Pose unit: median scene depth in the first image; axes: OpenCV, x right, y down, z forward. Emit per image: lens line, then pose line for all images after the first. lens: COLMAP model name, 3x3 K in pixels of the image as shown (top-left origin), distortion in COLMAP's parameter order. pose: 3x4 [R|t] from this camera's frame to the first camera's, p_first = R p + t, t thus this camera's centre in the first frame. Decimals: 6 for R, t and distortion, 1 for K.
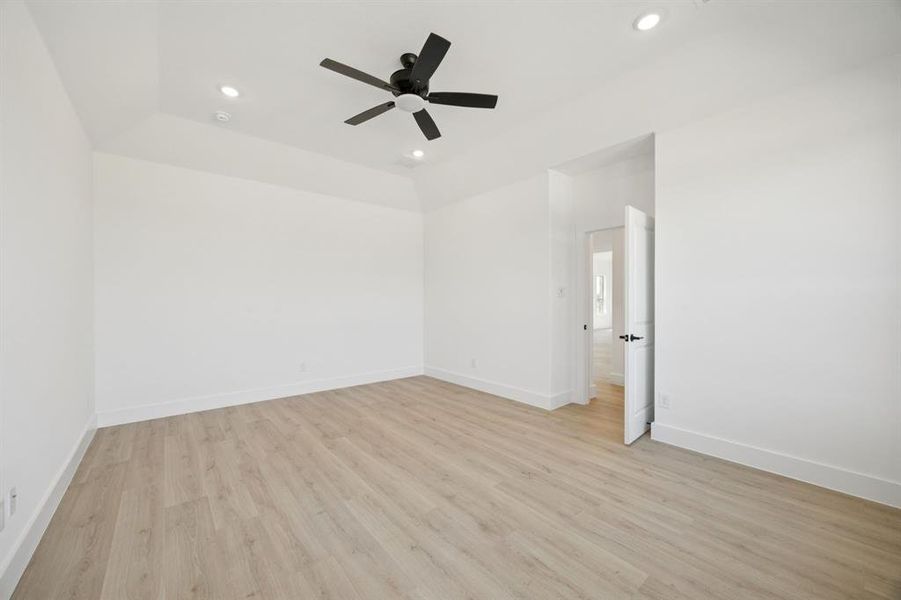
lens RADIAL K [[342.9, 0, 448.0], [0, 342.9, 300.5], [0, 0, 1]] dist [-0.001835, -0.000193]
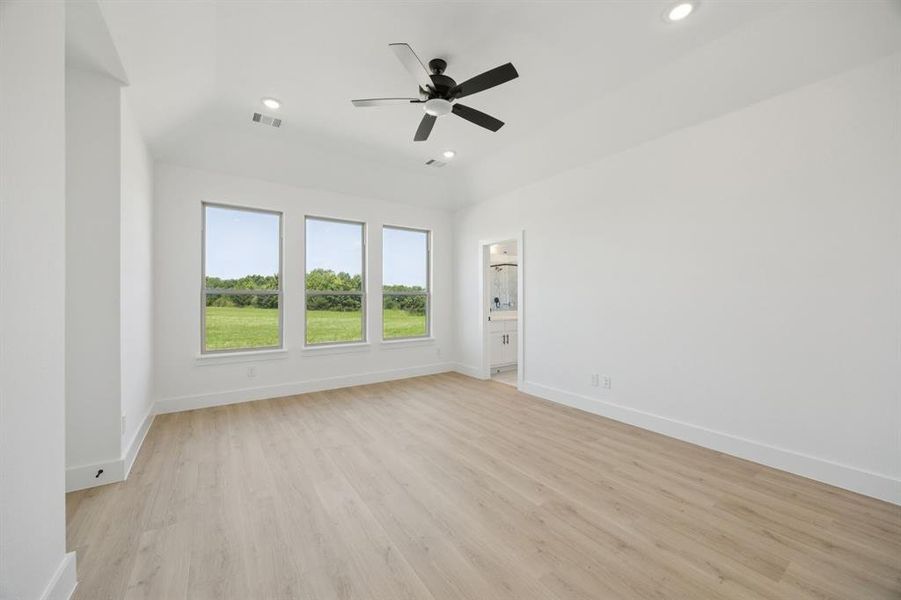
lens RADIAL K [[342.9, 0, 448.0], [0, 342.9, 300.5], [0, 0, 1]] dist [-0.001835, -0.000193]
pose [[-0.995676, 0.001560, 0.092878, -0.236470], [0.002261, 0.999970, 0.007439, -0.000585], [-0.092863, 0.007617, -0.995650, 2.054105]]
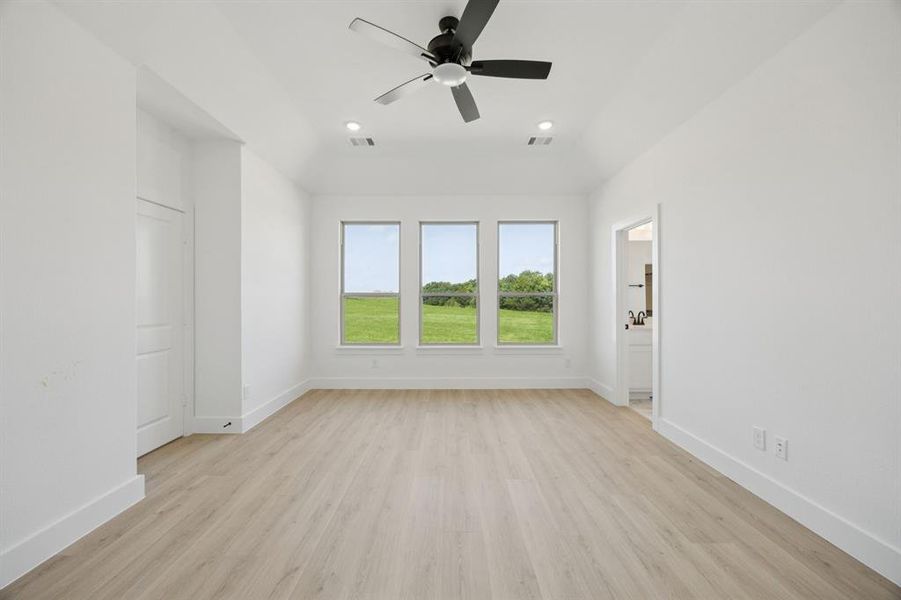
lens RADIAL K [[342.9, 0, 448.0], [0, 342.9, 300.5], [0, 0, 1]] dist [-0.001835, -0.000193]
pose [[-0.767723, 0.001019, 0.640781, -0.671204], [0.003346, 0.999991, 0.002419, -0.000516], [-0.640773, 0.004001, -0.767720, 1.699994]]
